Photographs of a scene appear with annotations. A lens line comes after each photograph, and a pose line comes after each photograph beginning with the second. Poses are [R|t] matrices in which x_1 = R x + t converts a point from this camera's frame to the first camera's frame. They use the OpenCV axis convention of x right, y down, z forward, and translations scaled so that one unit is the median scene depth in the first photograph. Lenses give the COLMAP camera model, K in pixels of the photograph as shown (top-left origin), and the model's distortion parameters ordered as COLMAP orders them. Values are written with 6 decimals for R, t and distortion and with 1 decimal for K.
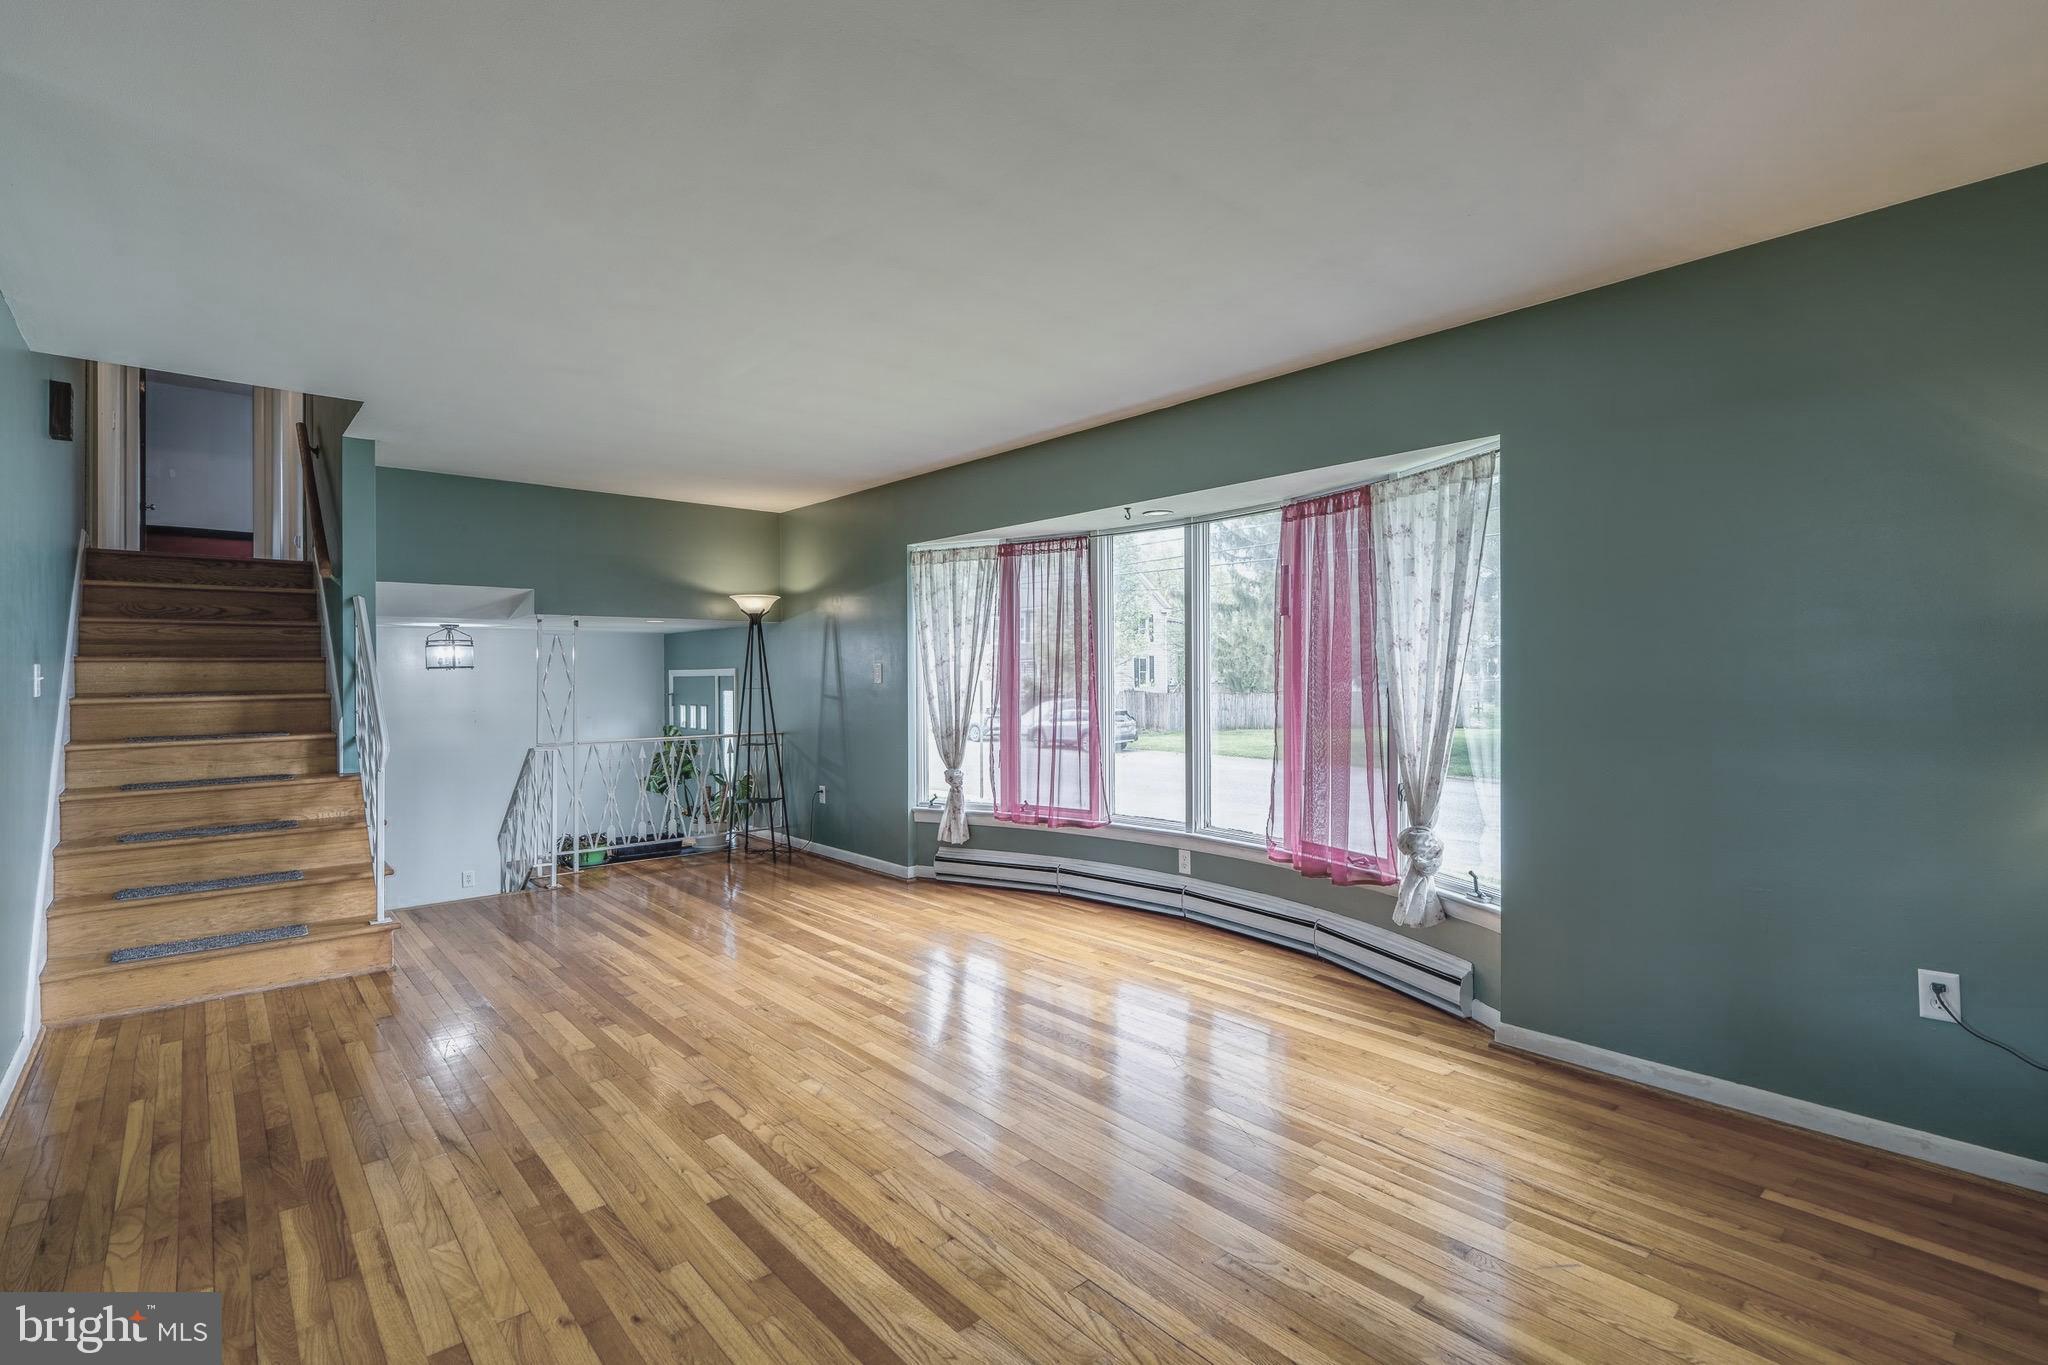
lens RADIAL K [[945.0, 0, 1029.6], [0, 945.0, 695.7], [0, 0, 1]] dist [-0.000910, 0.000558]
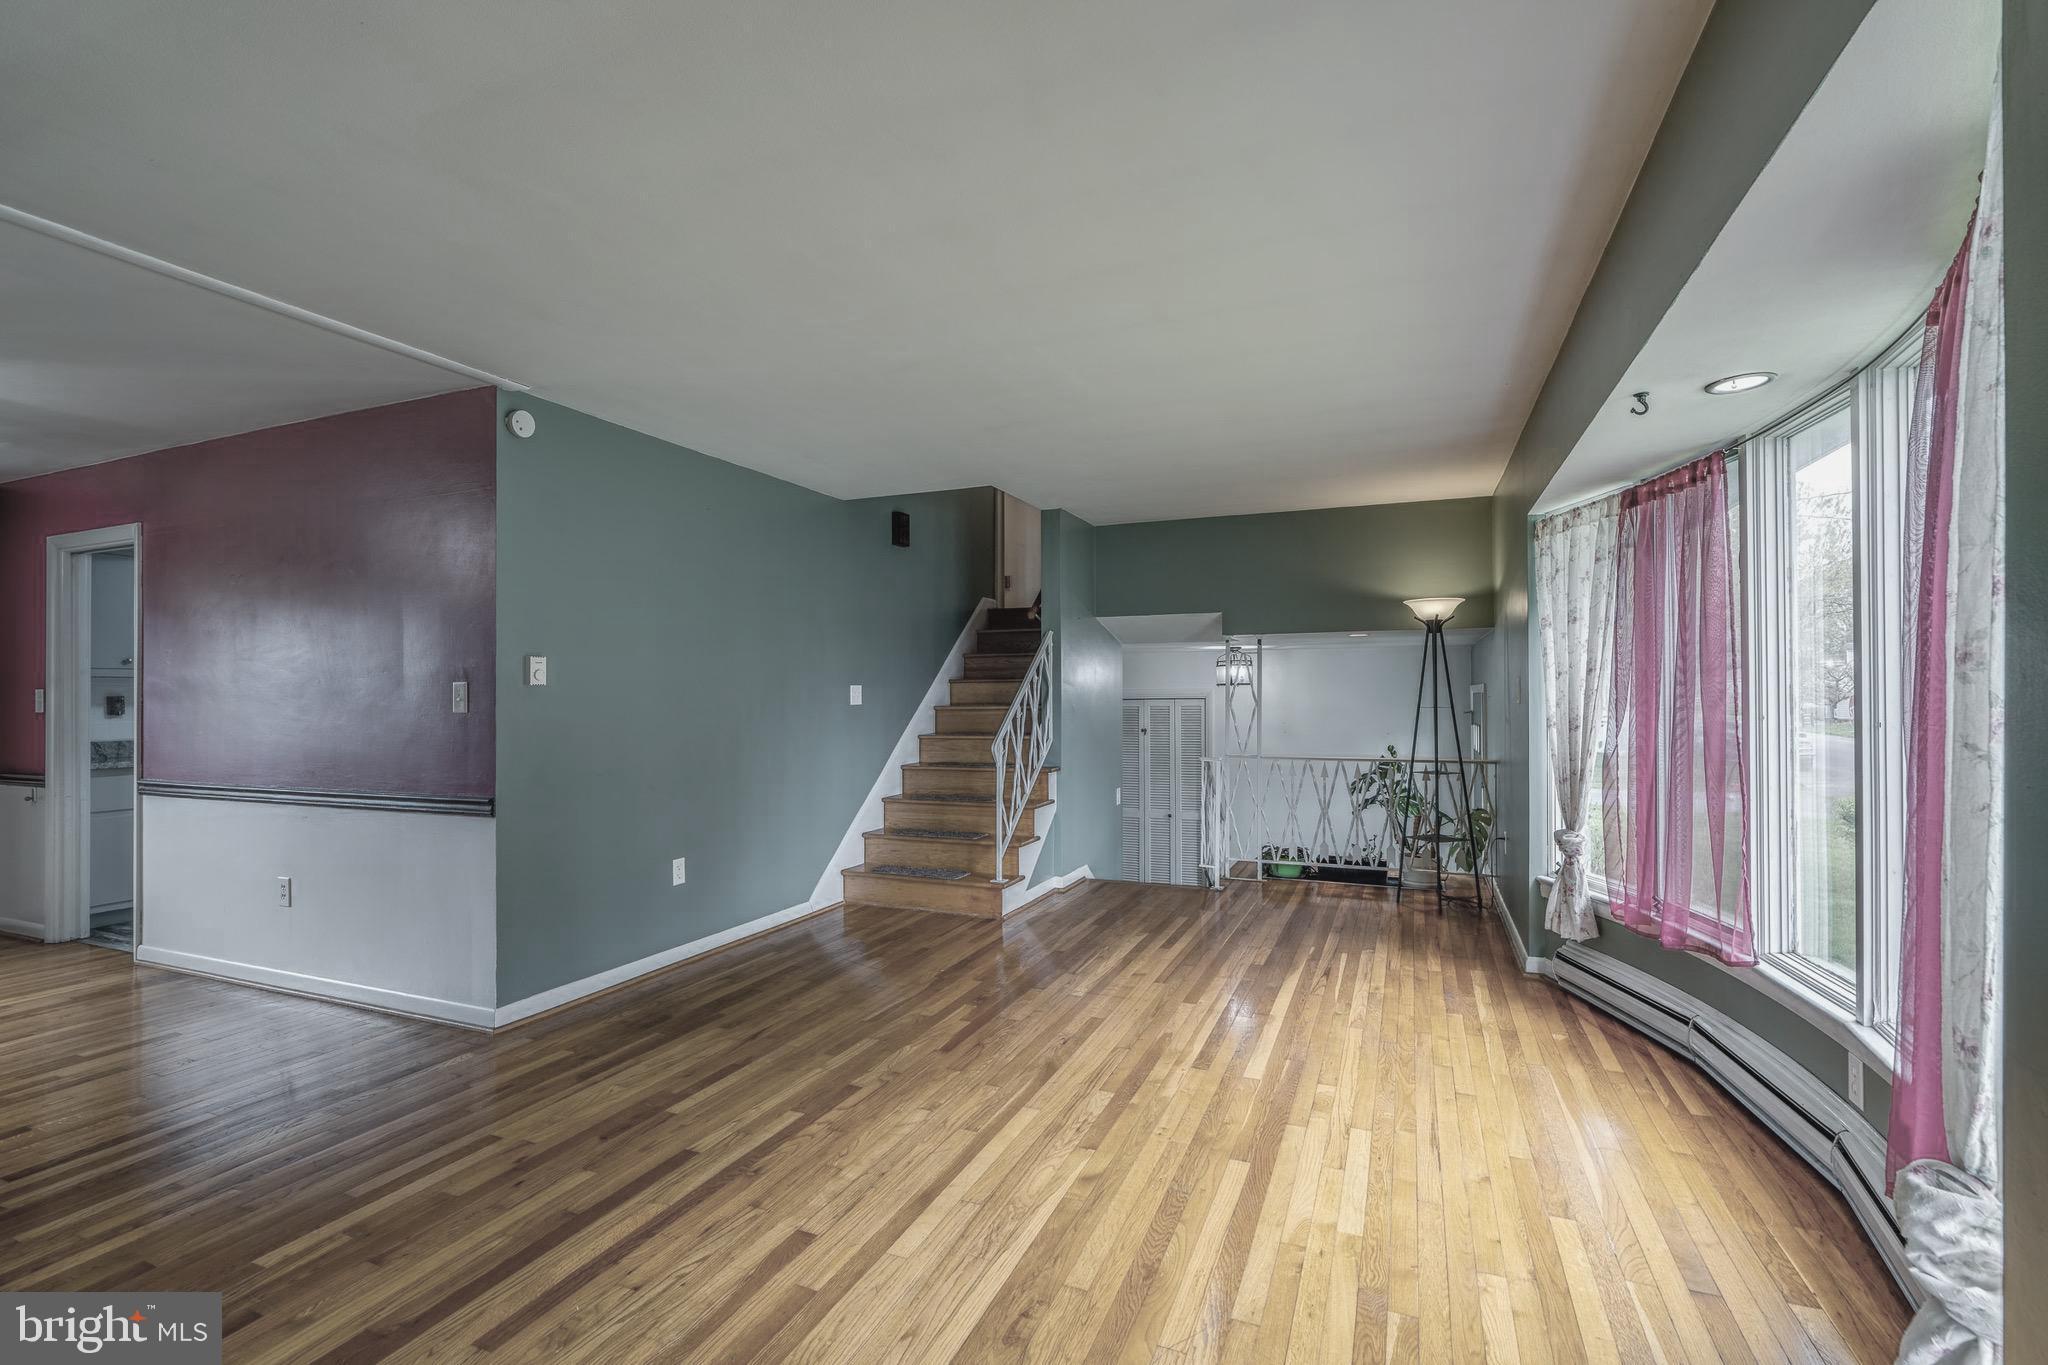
lens RADIAL K [[911.8, 0, 1020.3], [0, 911.8, 701.7], [0, 0, 1]] dist [-0.002636, 0.000061]
pose [[0.436901, 0.011899, -0.899431, 0.495259], [-0.019582, 0.999801, 0.003715, -0.014920], [0.899296, 0.015990, 0.437047, 0.514510]]
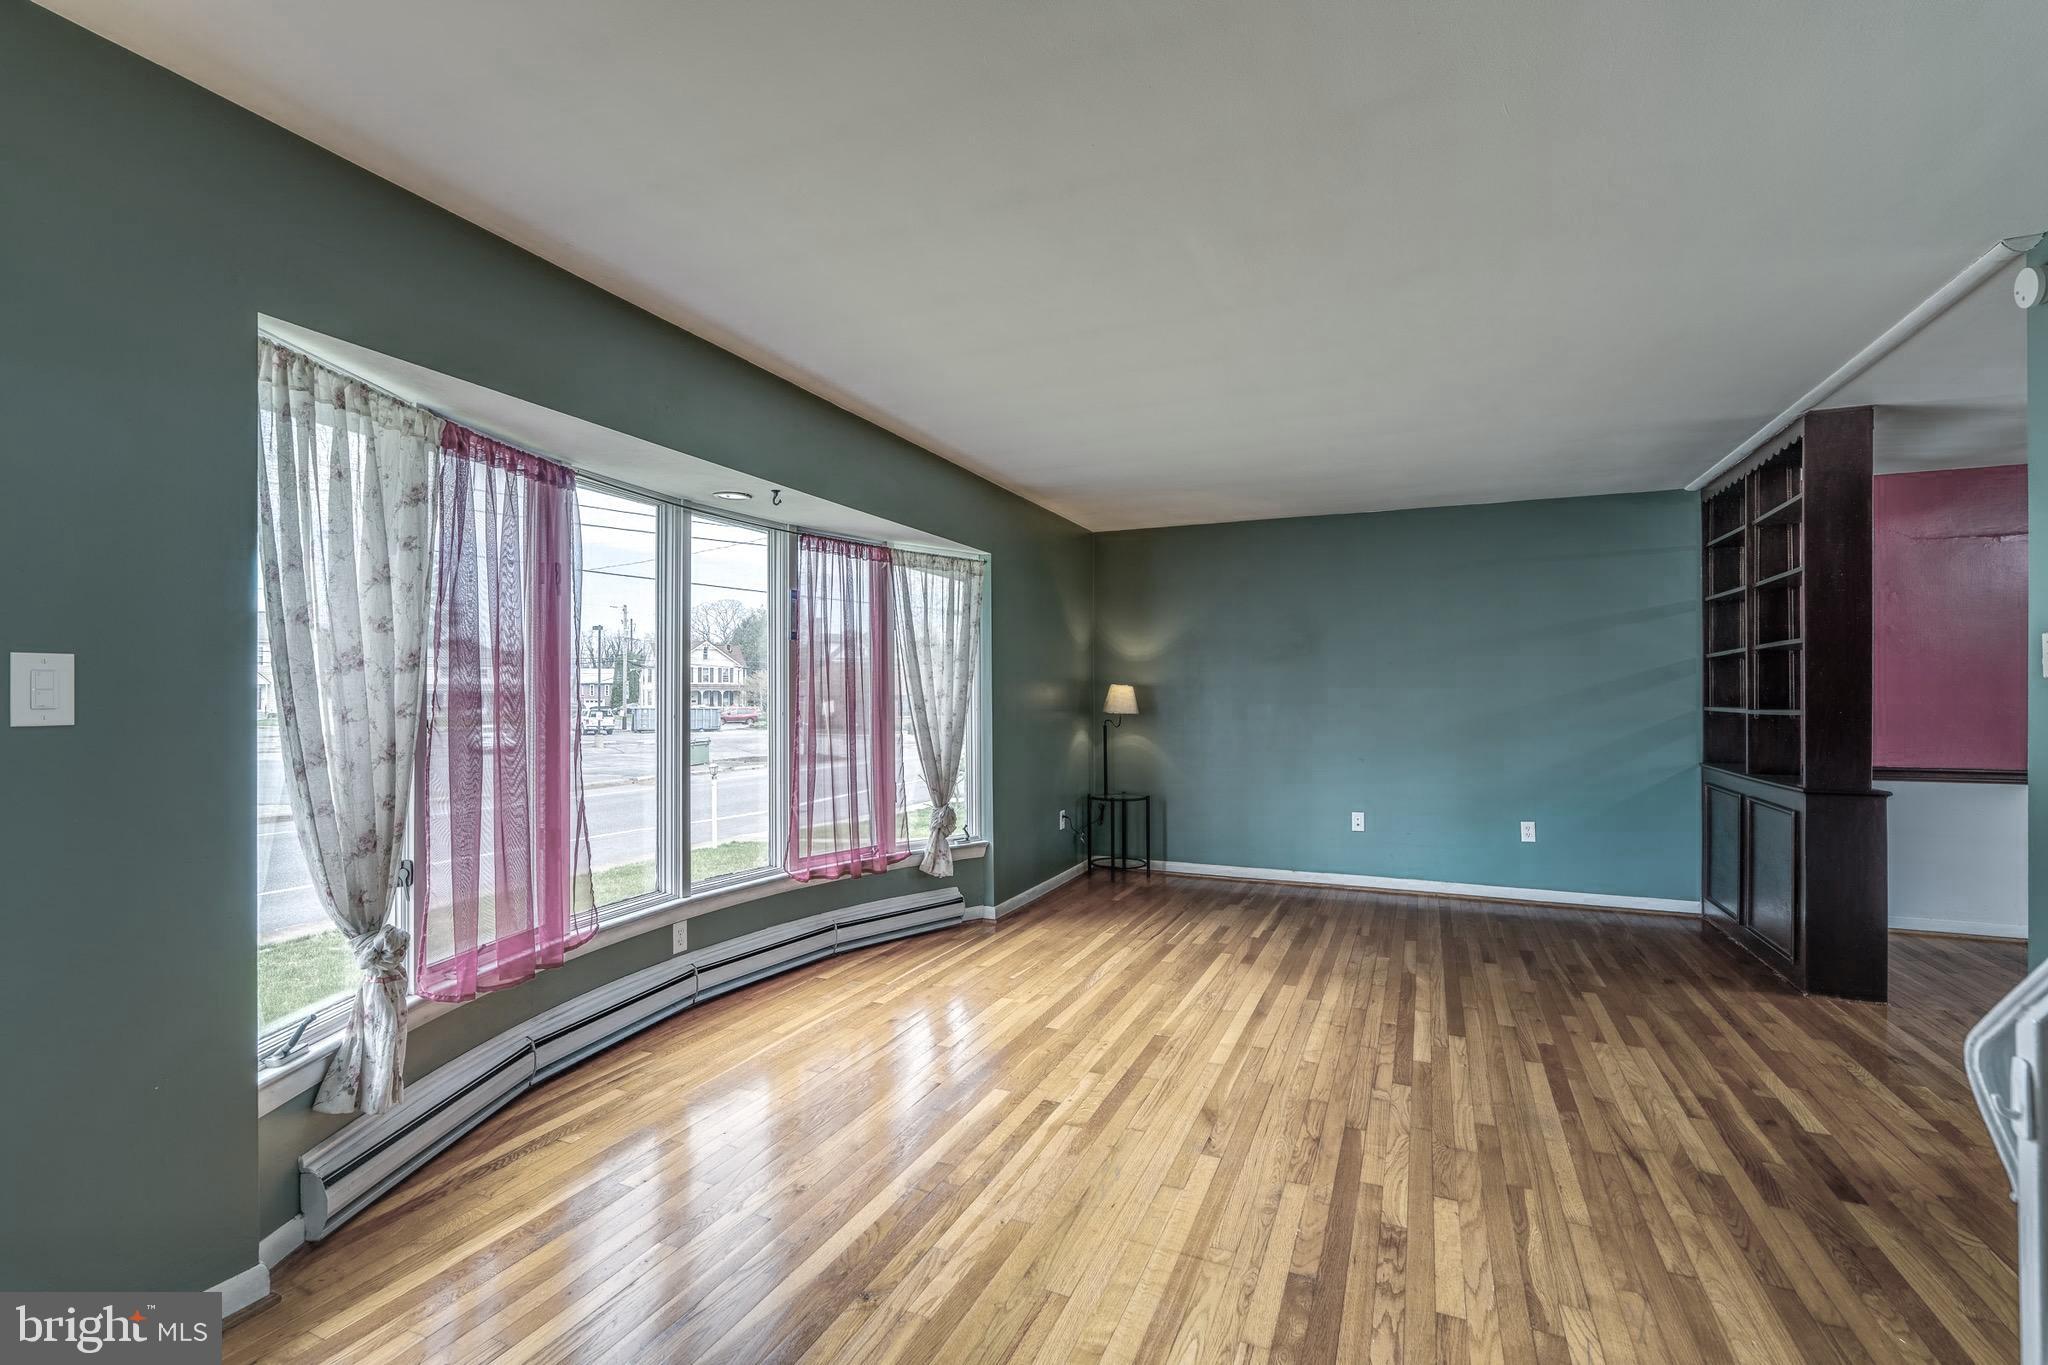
lens RADIAL K [[945.0, 0, 1029.6], [0, 945.0, 695.7], [0, 0, 1]] dist [-0.000910, 0.000558]
pose [[-0.437897, 0.007419, 0.898995, -0.836440], [0.023910, 0.999708, 0.003396, -0.024261], [-0.898707, 0.022983, -0.437946, 1.355766]]
